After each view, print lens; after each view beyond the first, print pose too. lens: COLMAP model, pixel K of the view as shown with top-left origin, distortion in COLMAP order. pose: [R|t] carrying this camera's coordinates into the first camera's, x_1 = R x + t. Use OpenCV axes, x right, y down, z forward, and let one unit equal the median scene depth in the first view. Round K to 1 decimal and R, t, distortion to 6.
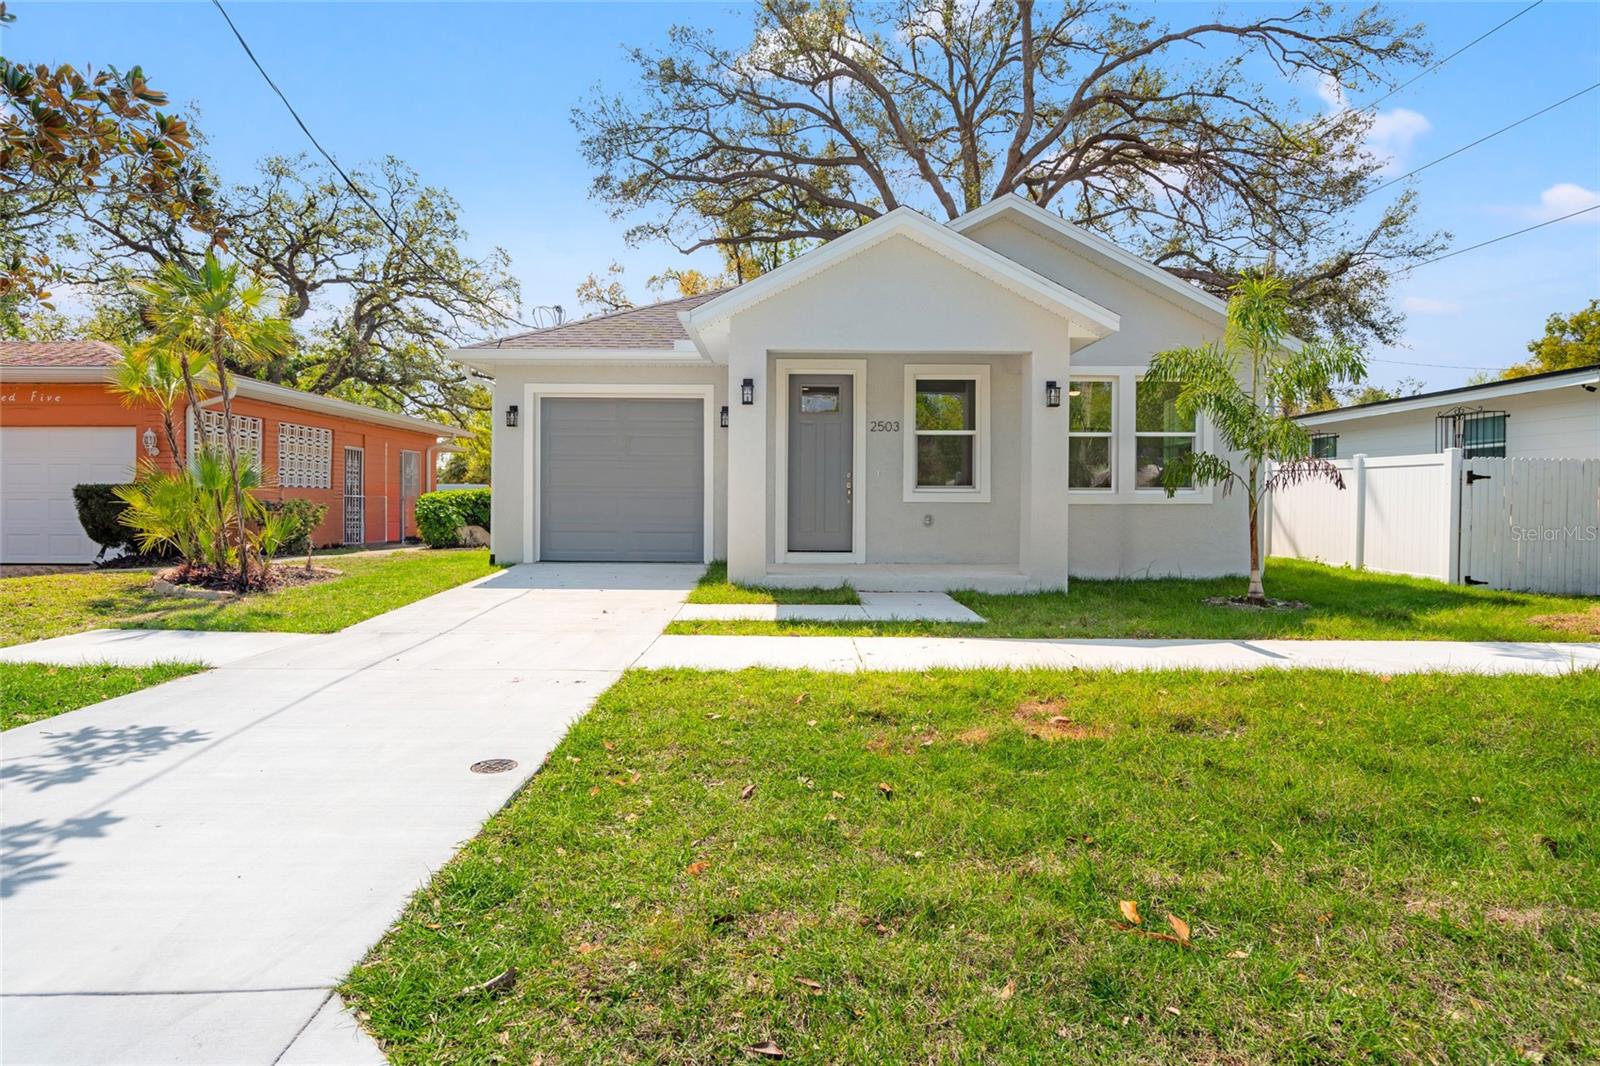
lens RADIAL K [[858.8, 0, 794.9], [0, 858.8, 507.9], [0, 0, 1]] dist [0.004553, 0.000015]
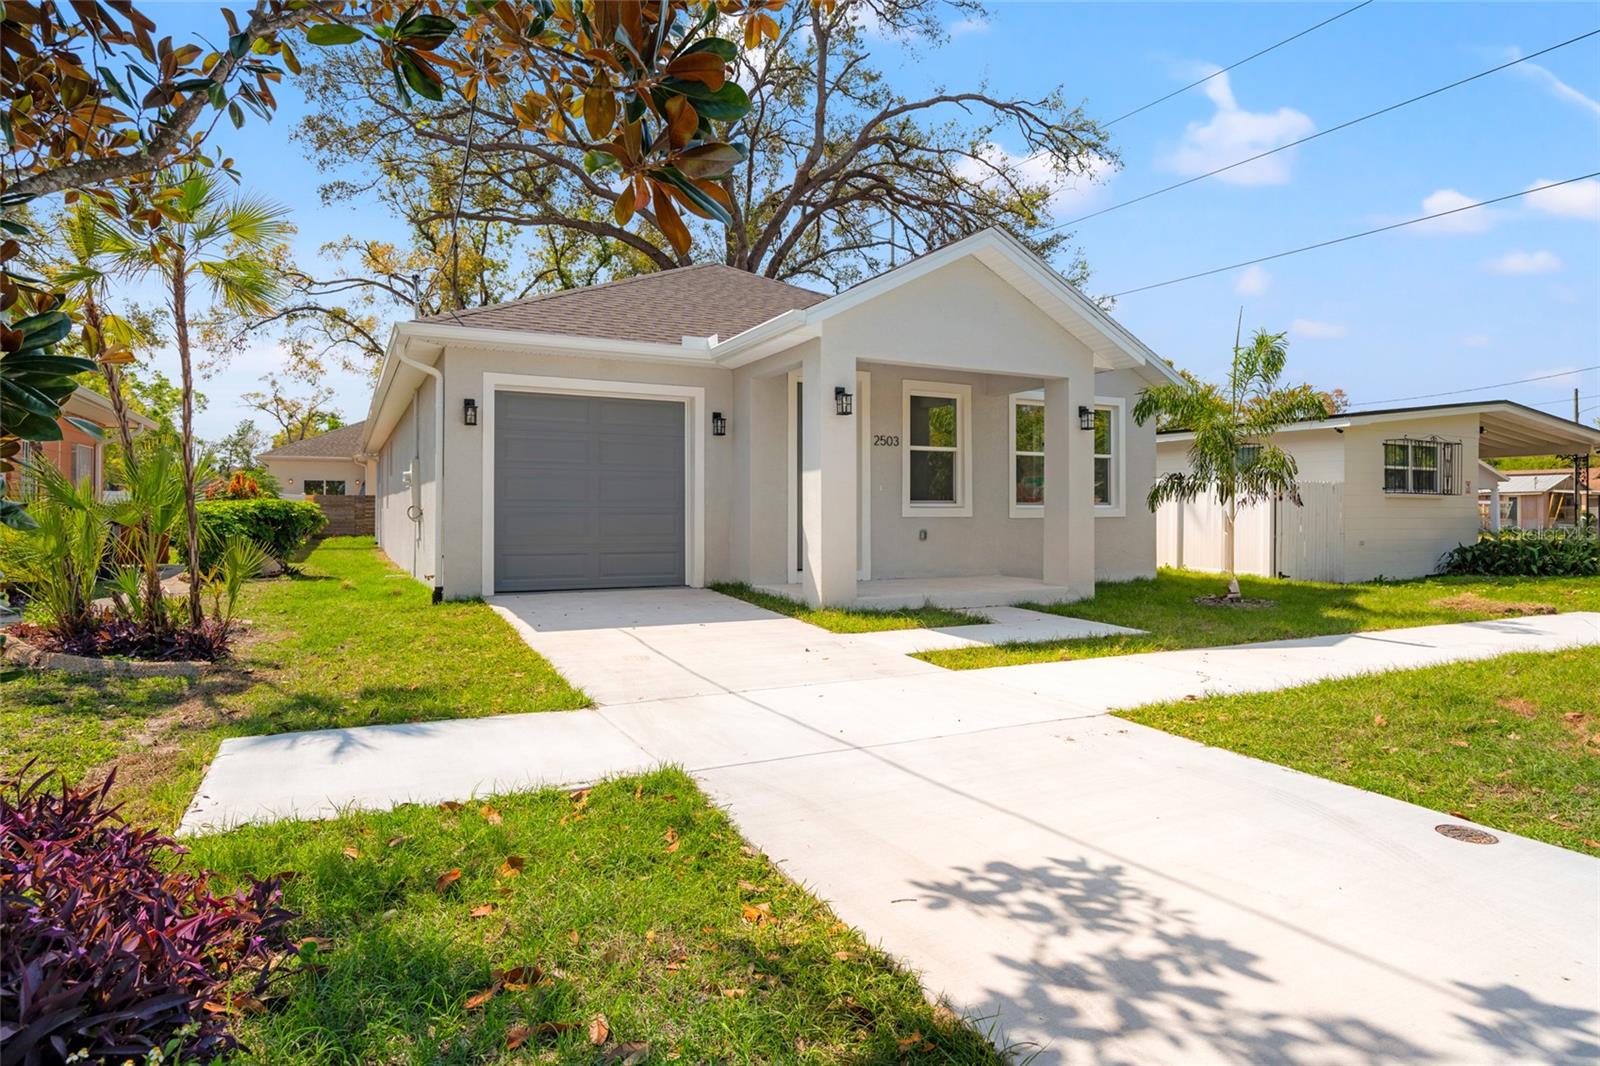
lens RADIAL K [[858.8, 0, 794.9], [0, 858.8, 507.9], [0, 0, 1]] dist [0.004553, 0.000015]
pose [[0.895840, -0.001620, 0.444373, -0.428156], [0.004617, 0.999973, -0.005662, -0.012263], [-0.444352, 0.007124, 0.895824, 0.156806]]
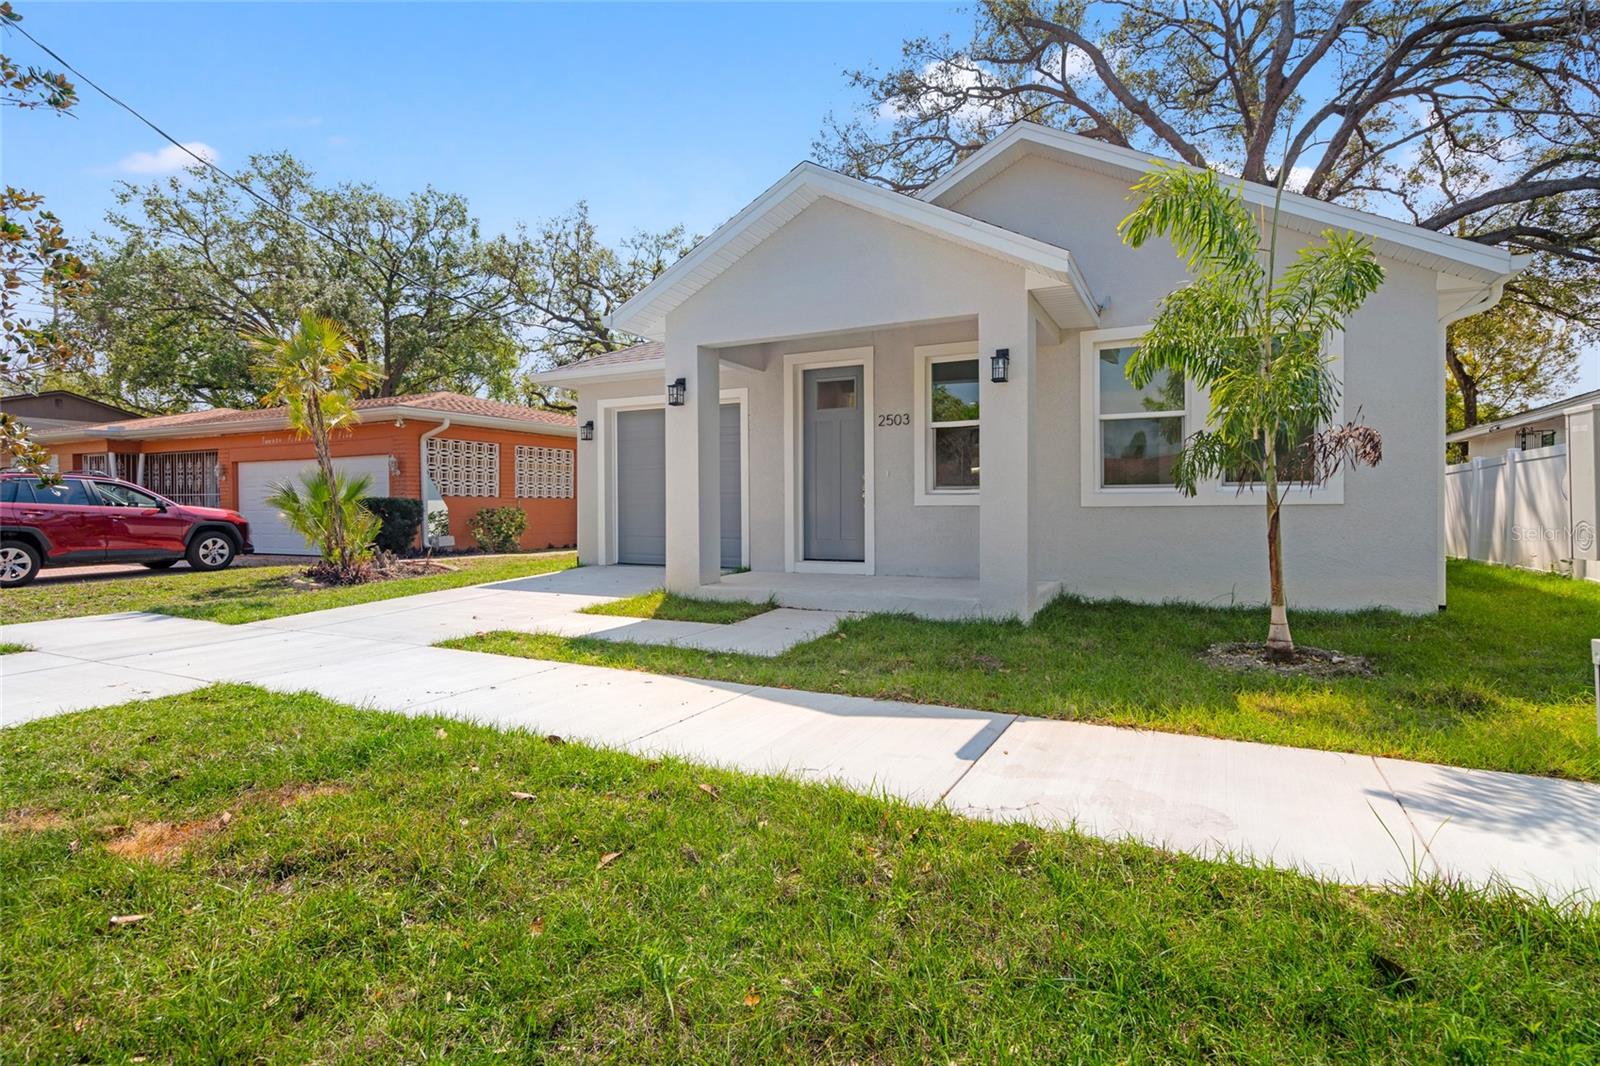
lens RADIAL K [[792.6, 0, 804.0], [0, 792.6, 506.7], [0, 0, 1]] dist [0.001206, 0.000953]
pose [[0.888968, -0.008895, -0.457883, 0.390571], [0.006323, 0.999954, -0.007150, -0.000941], [0.457925, 0.003461, 0.888984, 0.235598]]
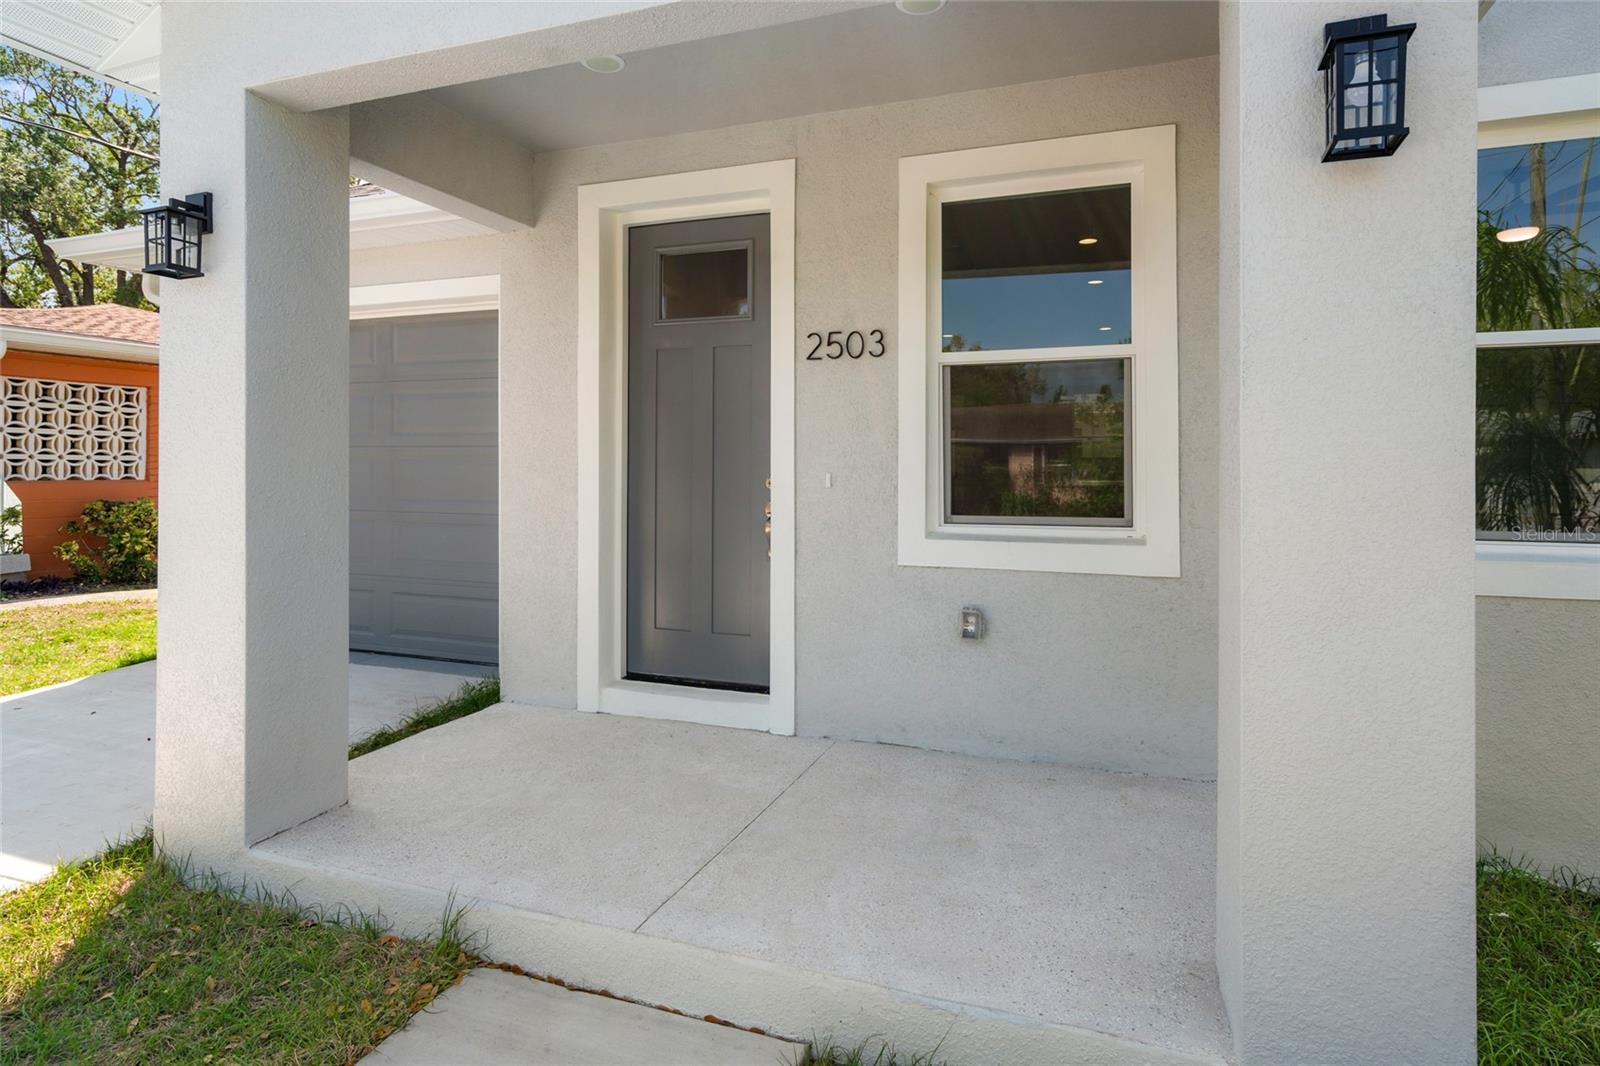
lens RADIAL K [[880.8, 0, 805.3], [0, 880.8, 463.5], [0, 0, 1]] dist [-0.000670, -0.000329]
pose [[0.936384, -0.004066, -0.350955, 0.212934], [0.002314, 0.999983, -0.005412, -0.044498], [0.350971, 0.004256, 0.936377, 0.655218]]
